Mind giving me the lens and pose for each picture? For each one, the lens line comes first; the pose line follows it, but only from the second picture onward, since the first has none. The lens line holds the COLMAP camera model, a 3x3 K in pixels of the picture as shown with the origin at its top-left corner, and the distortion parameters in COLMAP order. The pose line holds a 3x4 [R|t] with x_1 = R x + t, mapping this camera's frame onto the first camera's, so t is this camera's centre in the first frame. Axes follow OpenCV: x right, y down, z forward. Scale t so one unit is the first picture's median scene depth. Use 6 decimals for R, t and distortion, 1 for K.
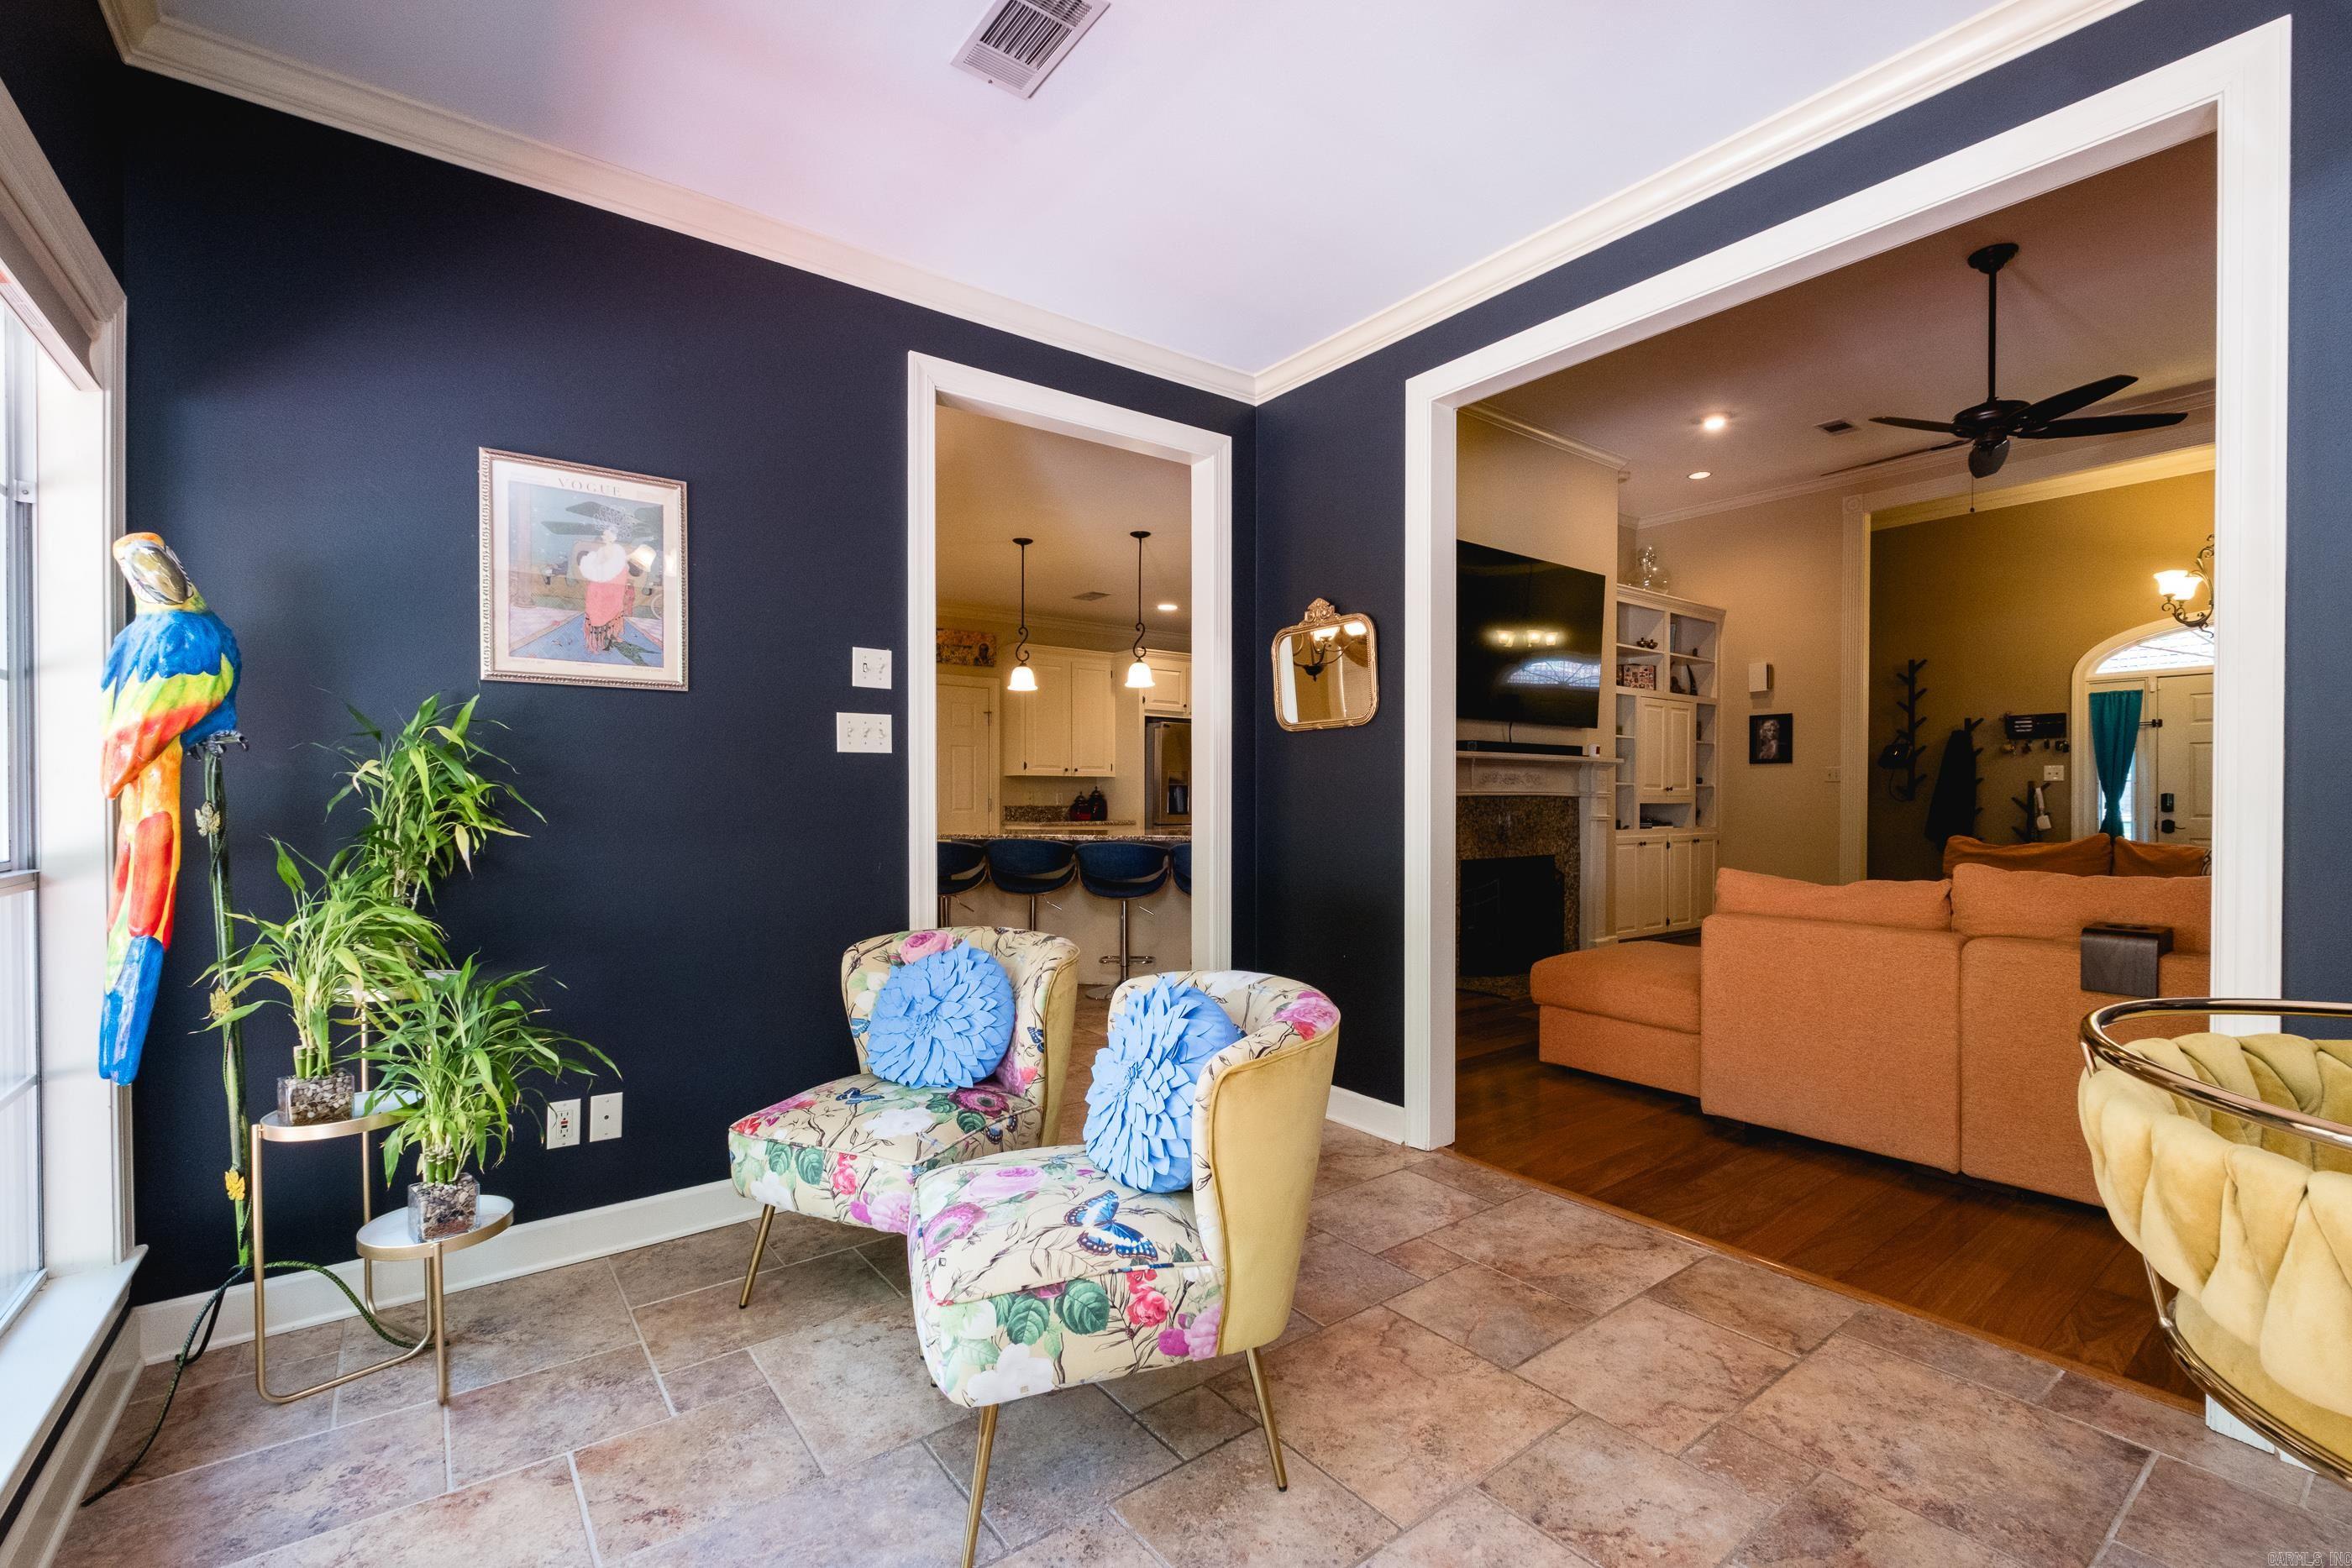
lens RADIAL K [[1014.4, 0, 1186.5], [0, 1014.4, 795.9], [0, 0, 1]] dist [0.004708, -0.003969]
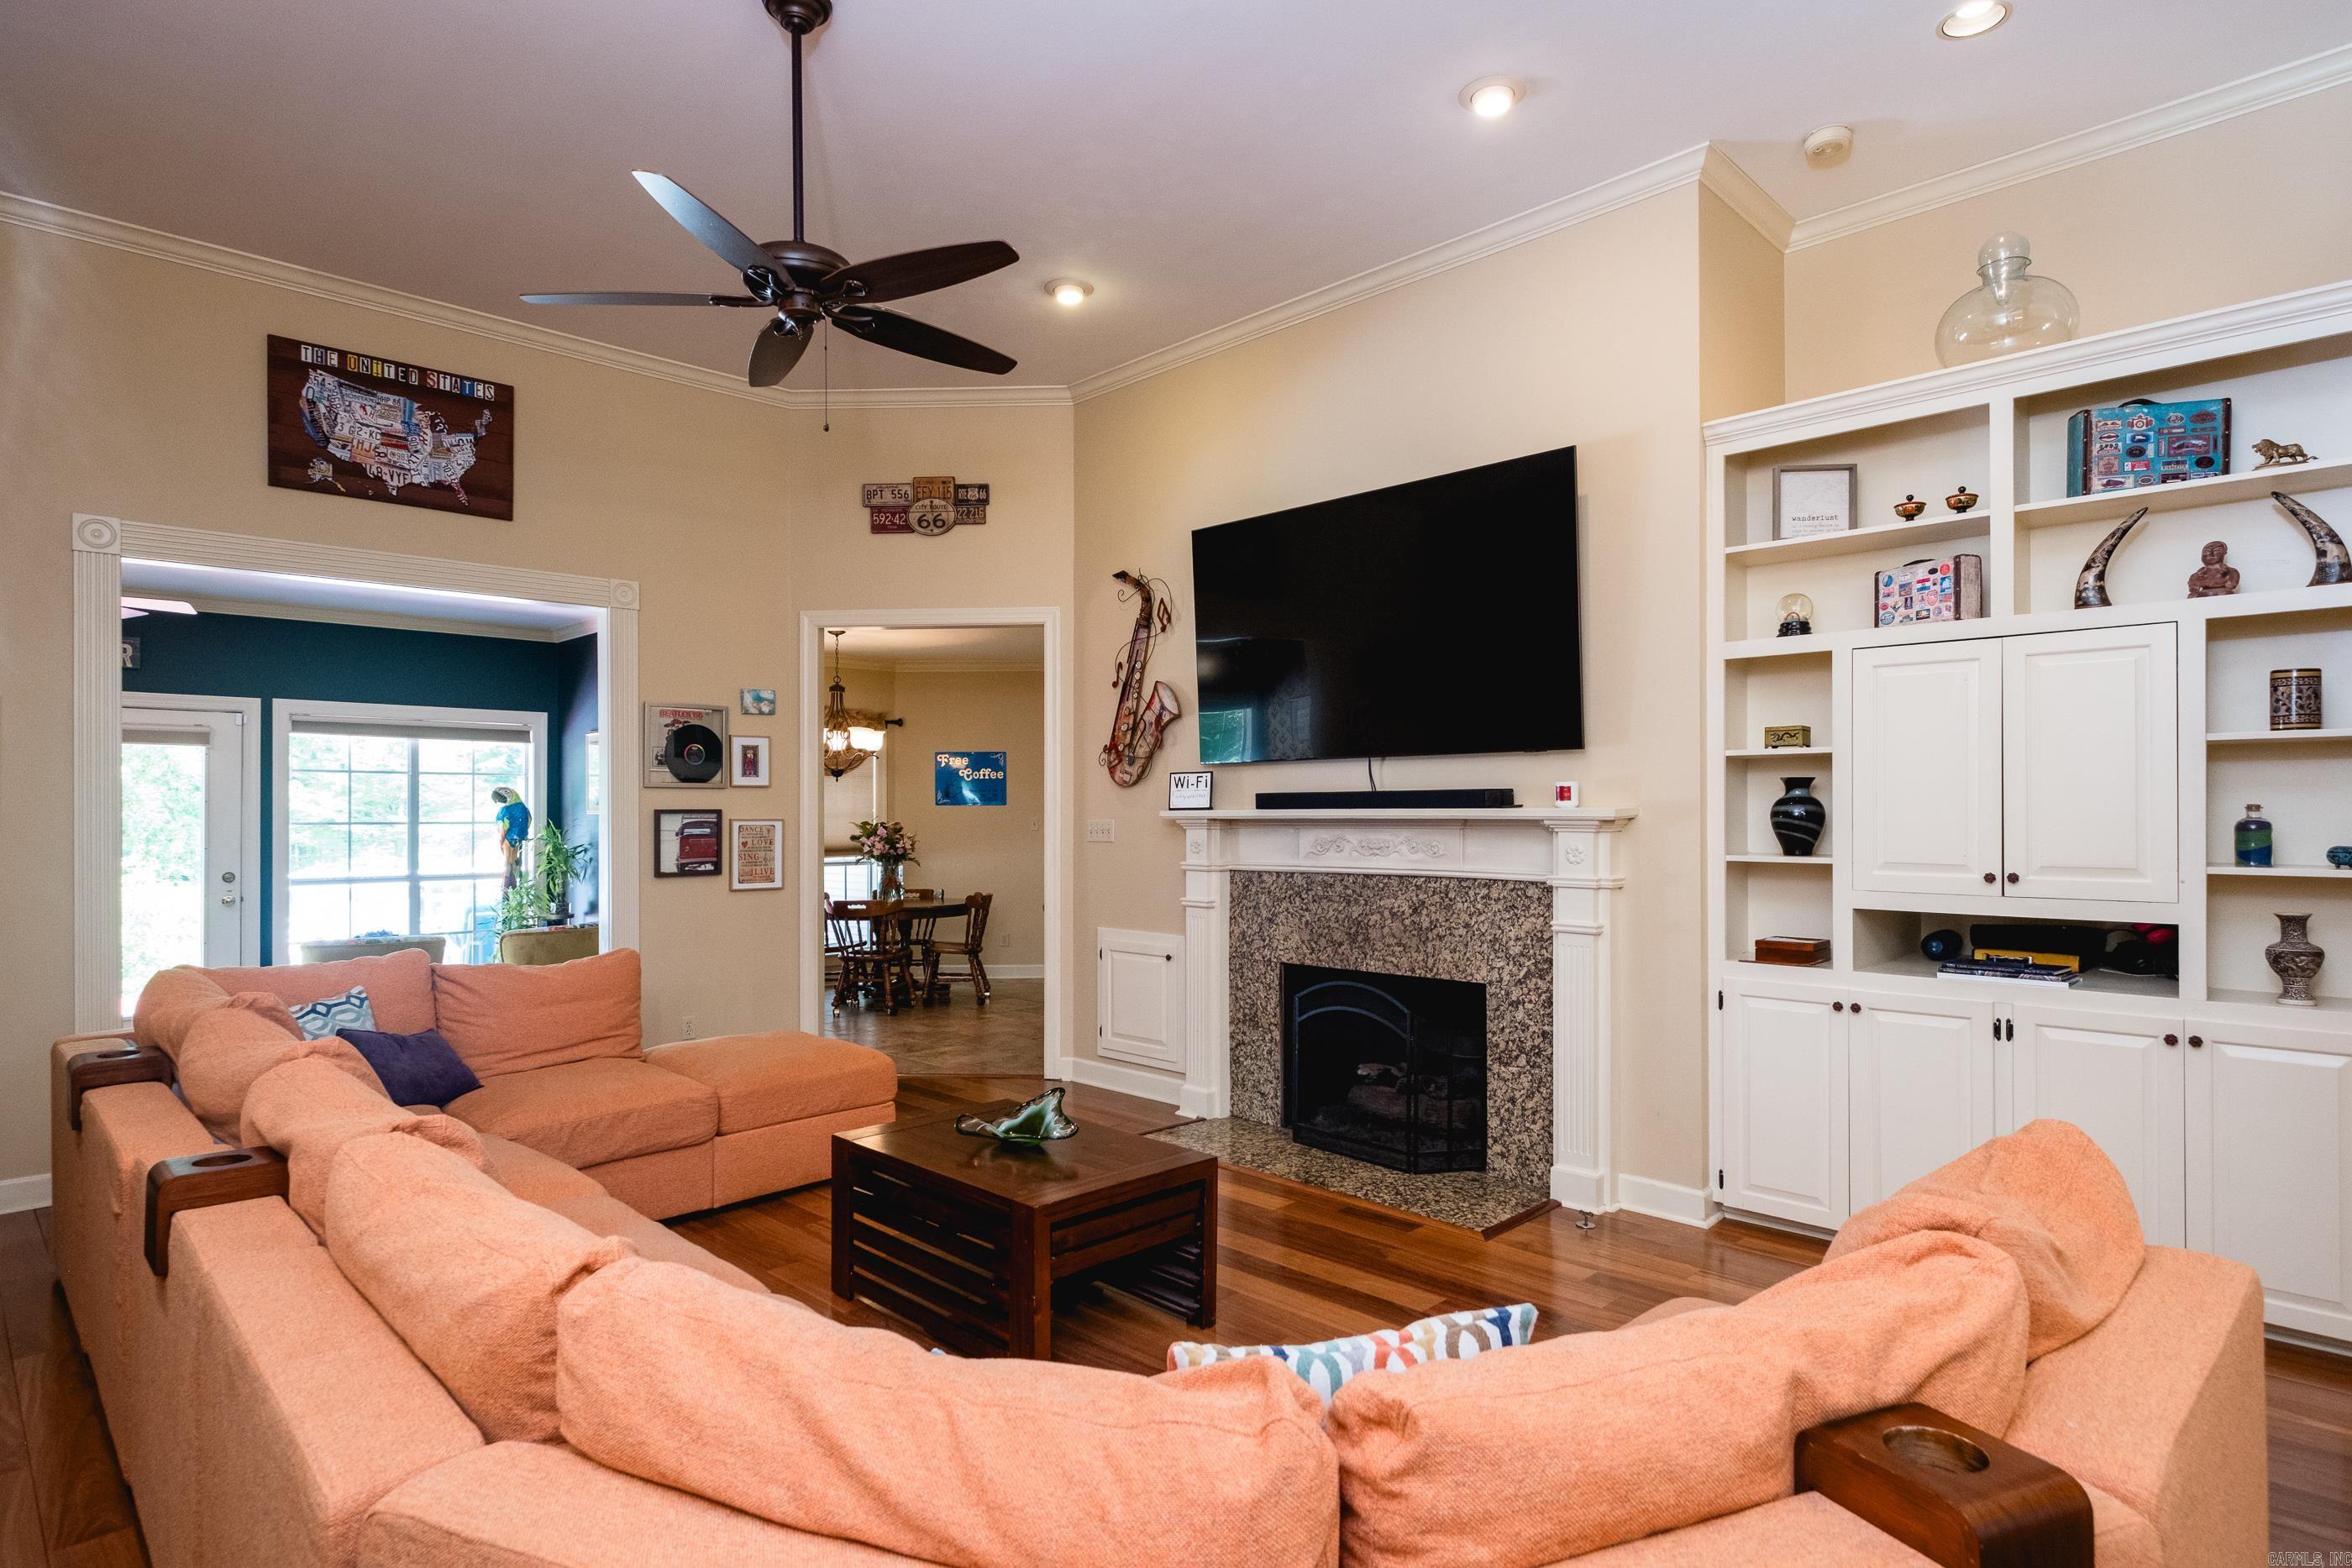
lens RADIAL K [[1250.0, 0, 1183.1], [0, 1250.0, 812.4], [0, 0, 1]] dist [0.000512, 0.000380]
pose [[0.128850, 0.000081, -0.991664, 2.074570], [0.004904, 0.999988, 0.000719, -0.076991], [0.991652, -0.004956, 0.128848, 1.506993]]
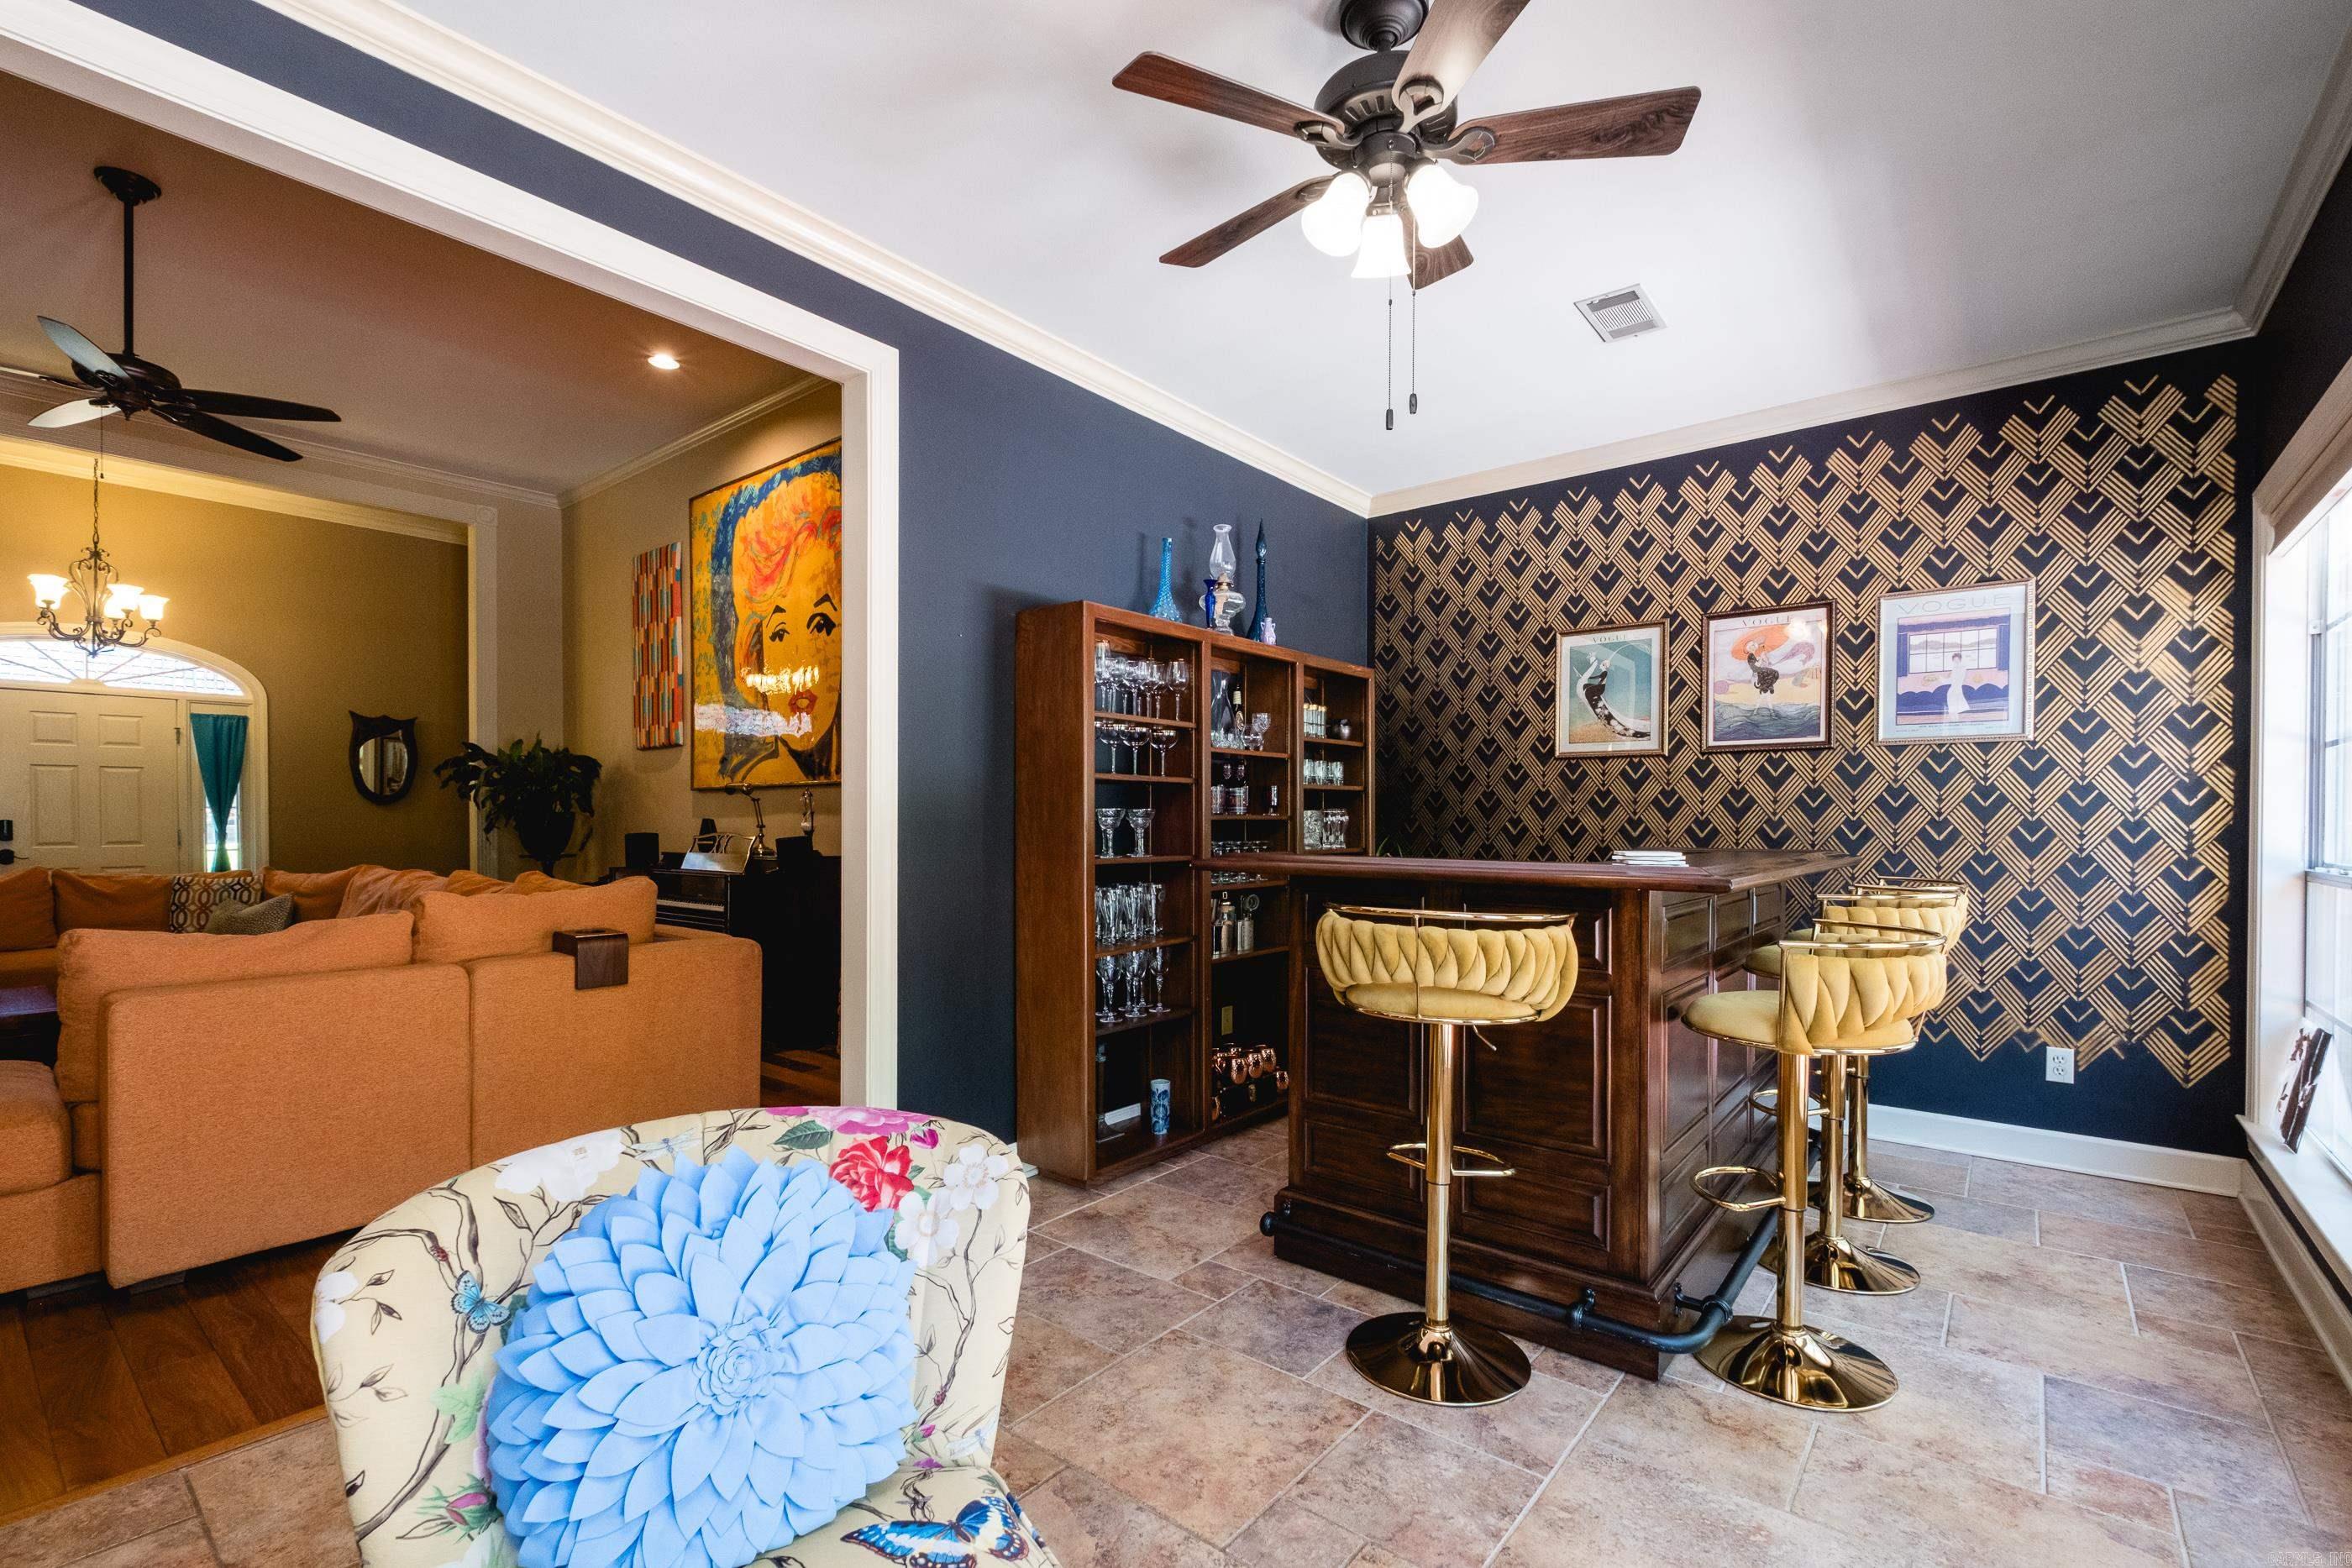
lens RADIAL K [[1031.6, 0, 1174.7], [0, 1031.6, 832.2], [0, 0, 1]] dist [0.000388, 0.000037]
pose [[-0.226826, -0.008568, 0.973898, -0.320535], [0.000096, 0.999961, 0.008820, 0.000634], [-0.973935, 0.002094, -0.226816, 0.464064]]
